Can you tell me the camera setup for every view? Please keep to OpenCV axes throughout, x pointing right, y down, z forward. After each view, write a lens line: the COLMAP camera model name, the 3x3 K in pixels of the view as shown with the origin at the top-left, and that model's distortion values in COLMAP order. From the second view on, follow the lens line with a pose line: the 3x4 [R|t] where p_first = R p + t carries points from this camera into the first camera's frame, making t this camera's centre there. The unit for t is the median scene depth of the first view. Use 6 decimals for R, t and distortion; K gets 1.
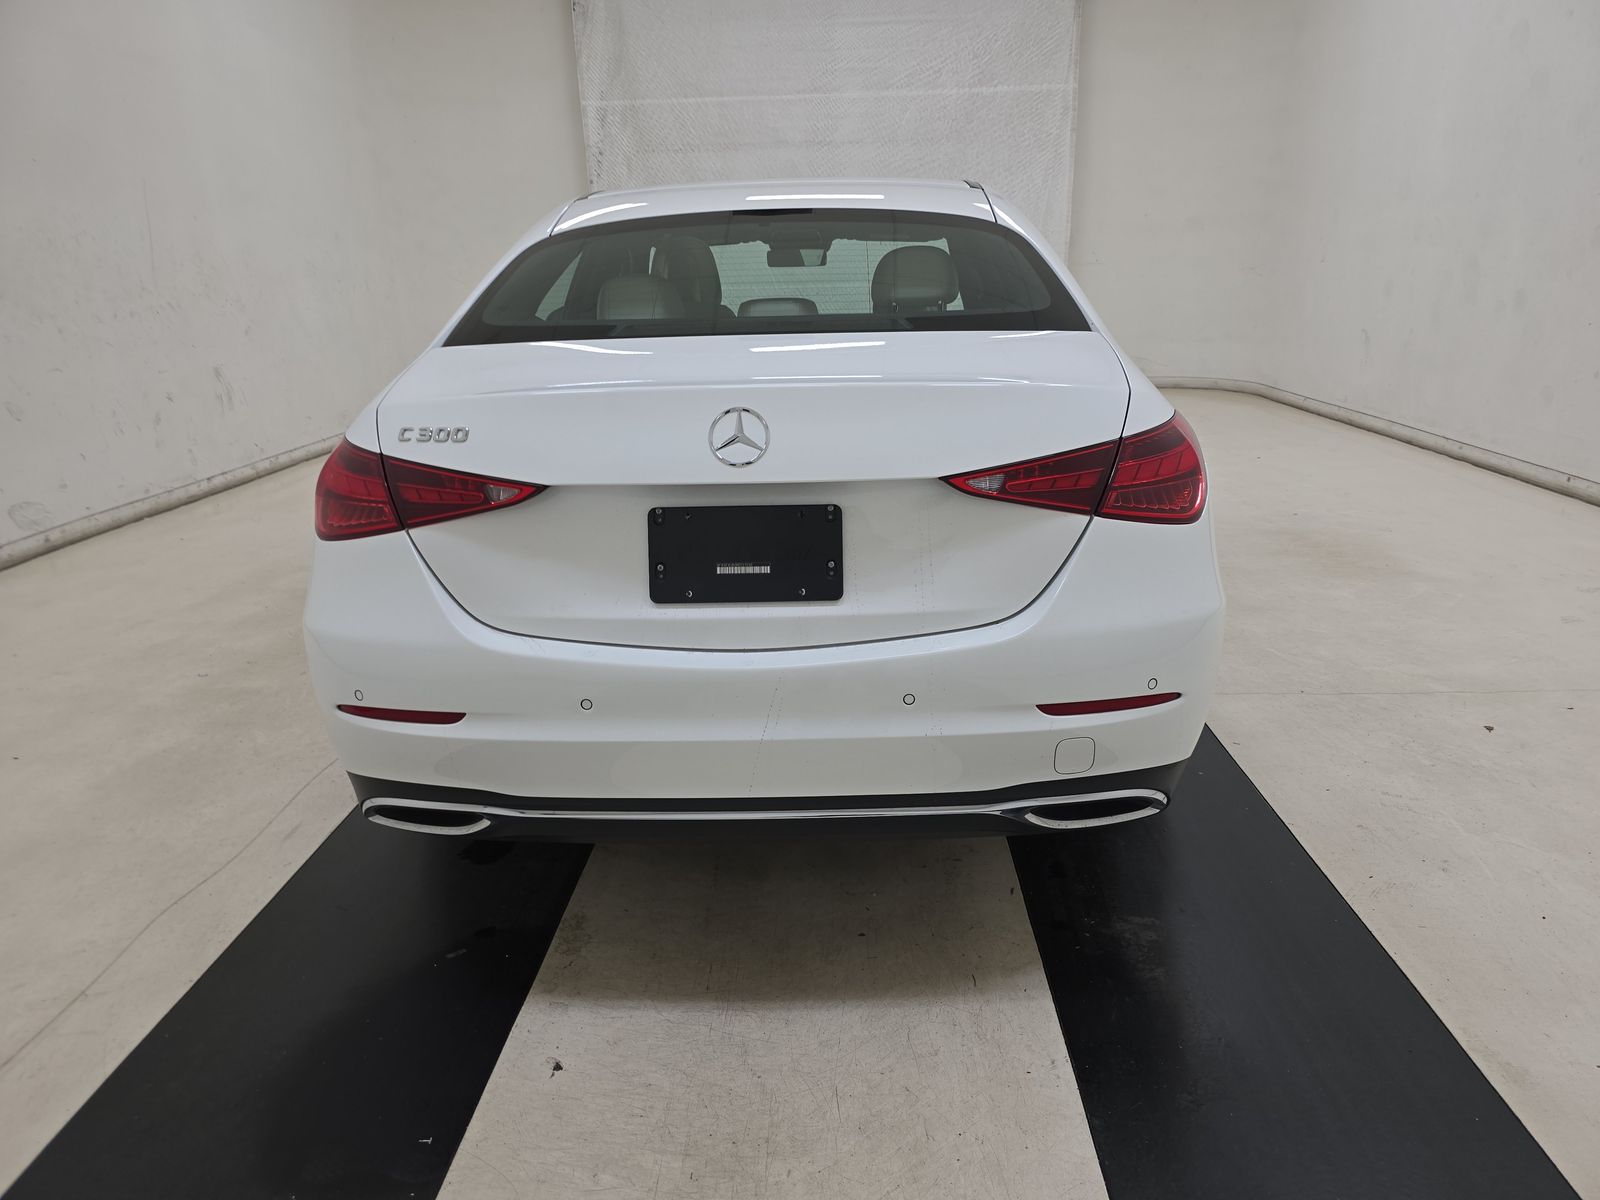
lens RADIAL K [[1086.4, 0, 803.6], [0, 1086.4, 626.4], [0, 0, 1]] dist [-0.003072, -0.002630]
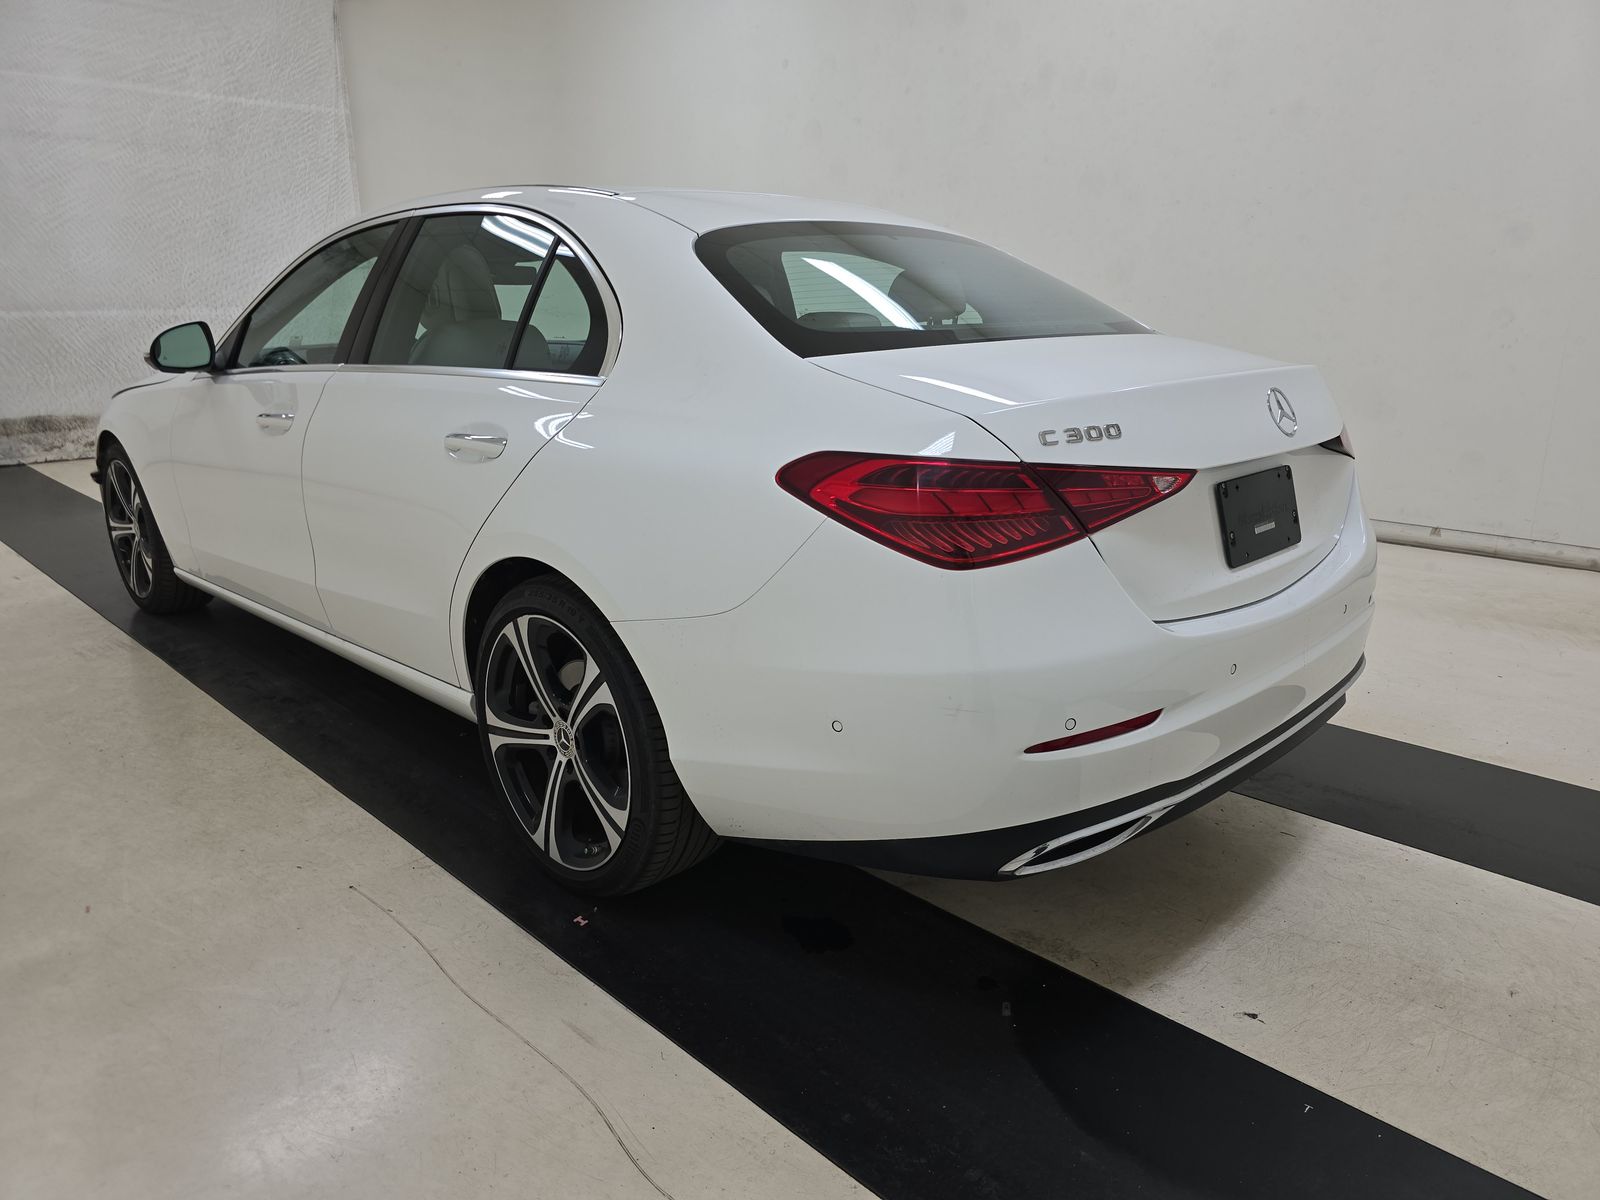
lens RADIAL K [[1071.6, 0, 800.0], [0, 1071.6, 600.0], [0, 0, 1]] dist [0.028004, -0.002964]
pose [[0.679010, -0.177718, 0.712293, -0.238797], [0.217674, 0.975363, 0.035851, -0.024142], [-0.701116, 0.130705, 0.700966, 0.104755]]
